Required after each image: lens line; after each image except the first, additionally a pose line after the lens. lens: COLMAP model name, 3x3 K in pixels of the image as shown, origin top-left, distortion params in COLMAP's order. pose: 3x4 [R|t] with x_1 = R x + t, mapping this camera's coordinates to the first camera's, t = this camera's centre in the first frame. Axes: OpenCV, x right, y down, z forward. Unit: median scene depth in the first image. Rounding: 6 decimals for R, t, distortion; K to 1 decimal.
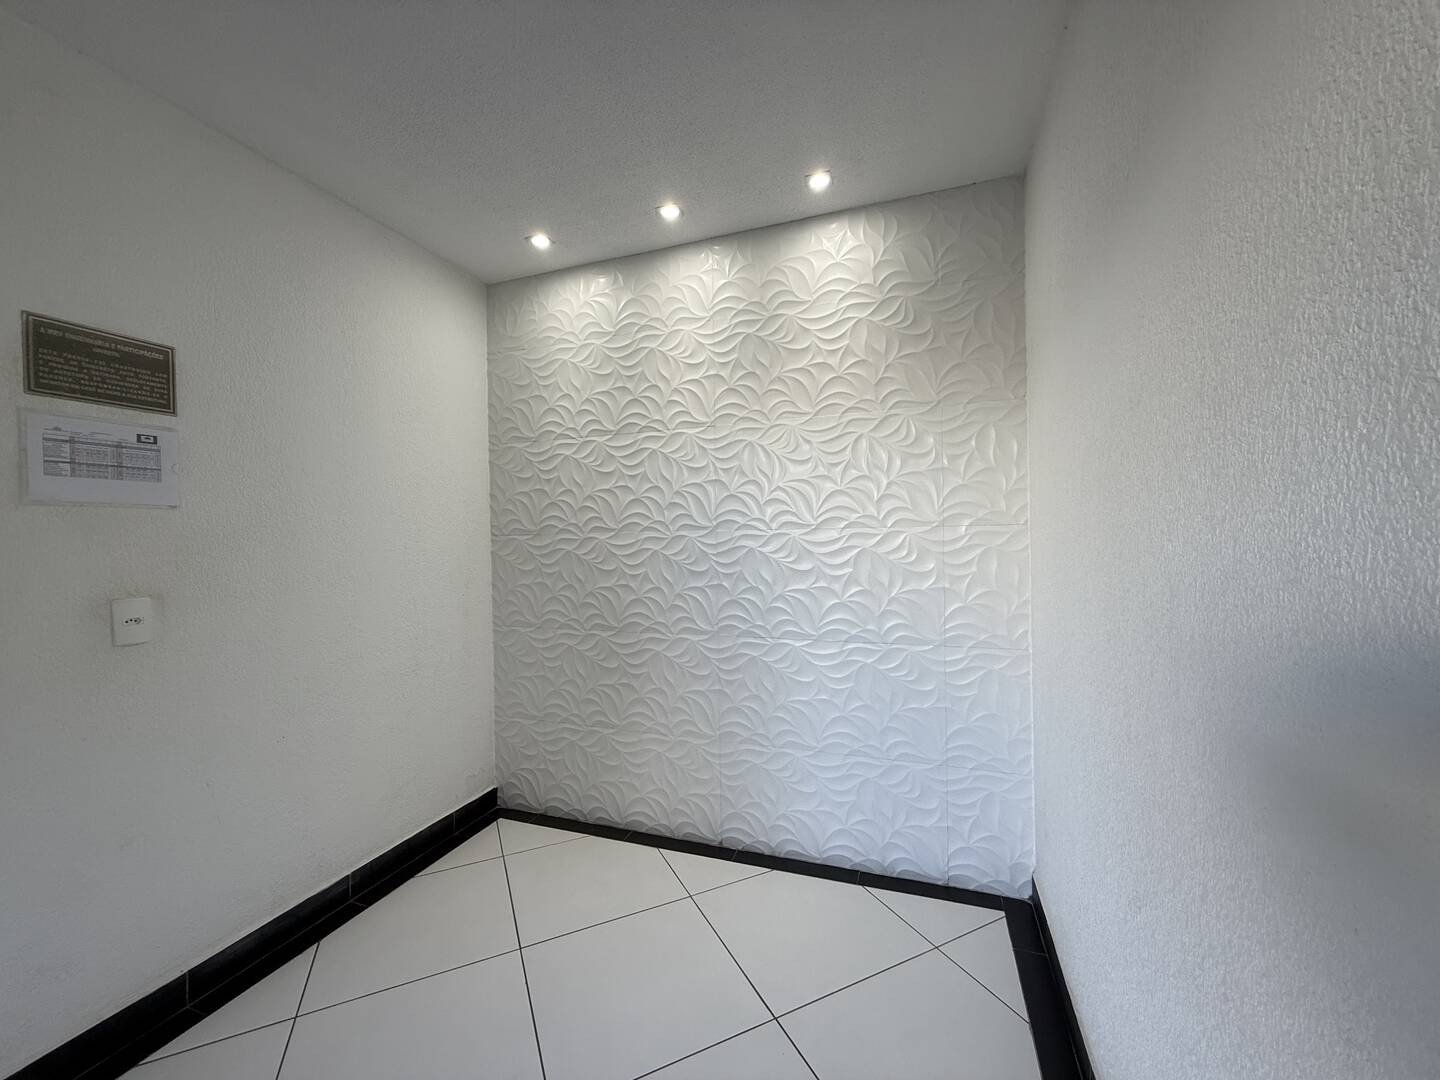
lens RADIAL K [[797.4, 0, 719.9], [0, 797.4, 596.1], [0, 0, 1]] dist [0.000734, 0.000471]
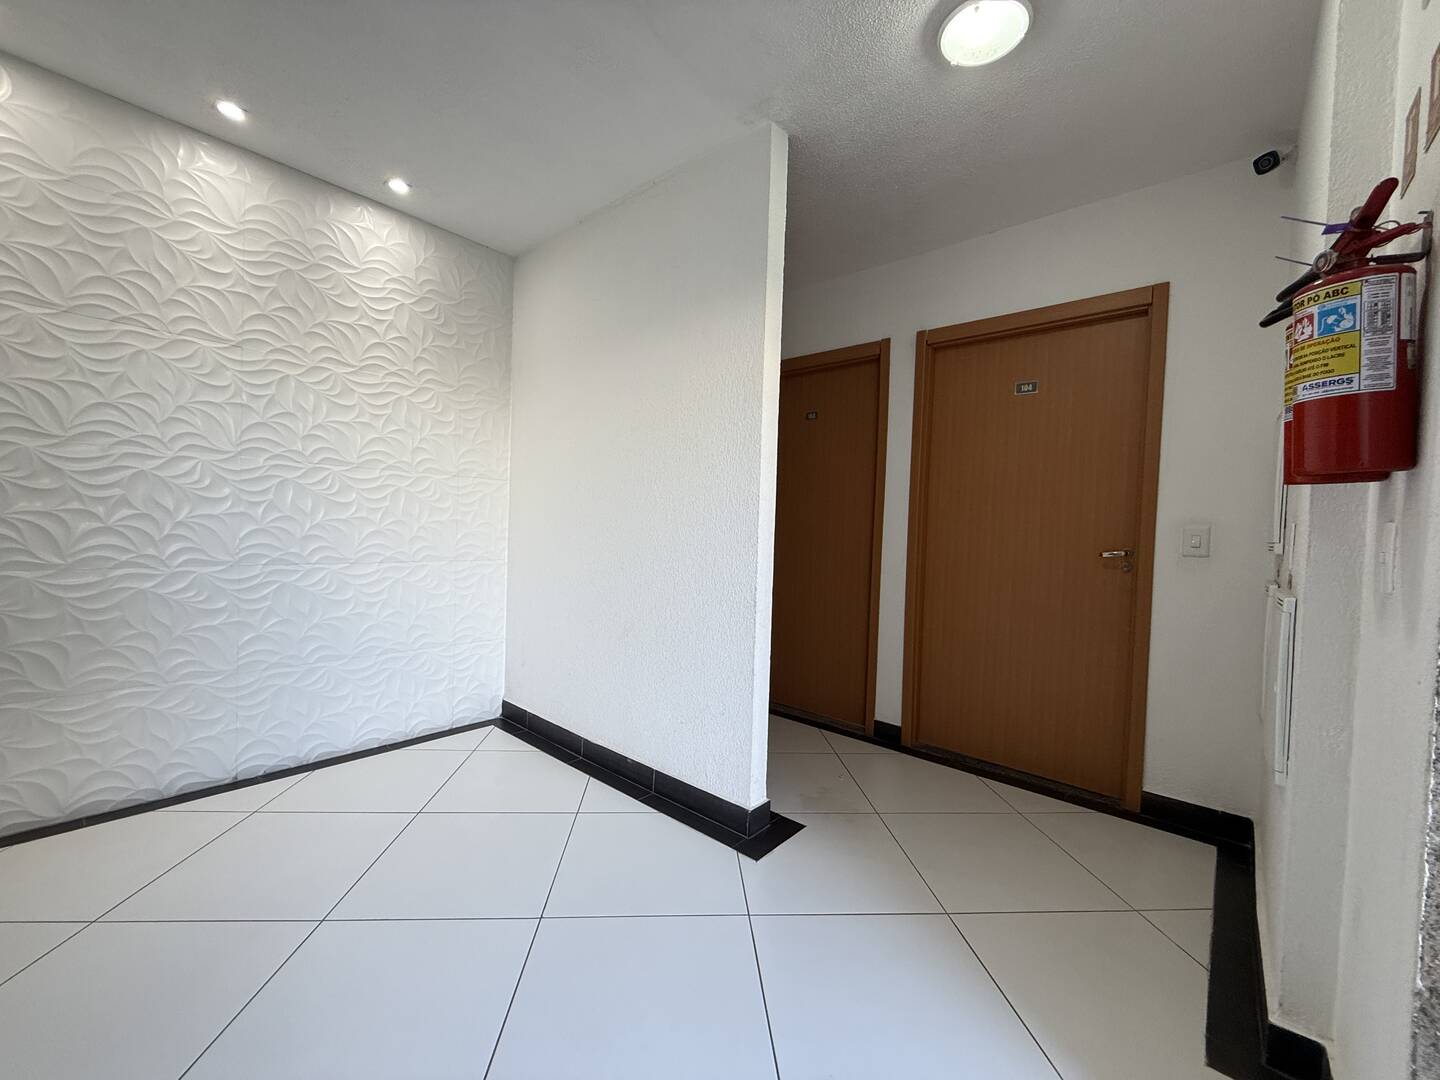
lens RADIAL K [[573.5, 0, 714.9], [0, 573.5, 540.4], [0, 0, 1]] dist [-0.000573, 0.000372]
pose [[0.254455, -0.026550, 0.966720, -0.532343], [-0.014017, 0.999417, 0.031138, -0.010529], [-0.966983, -0.021473, 0.253934, 0.268282]]
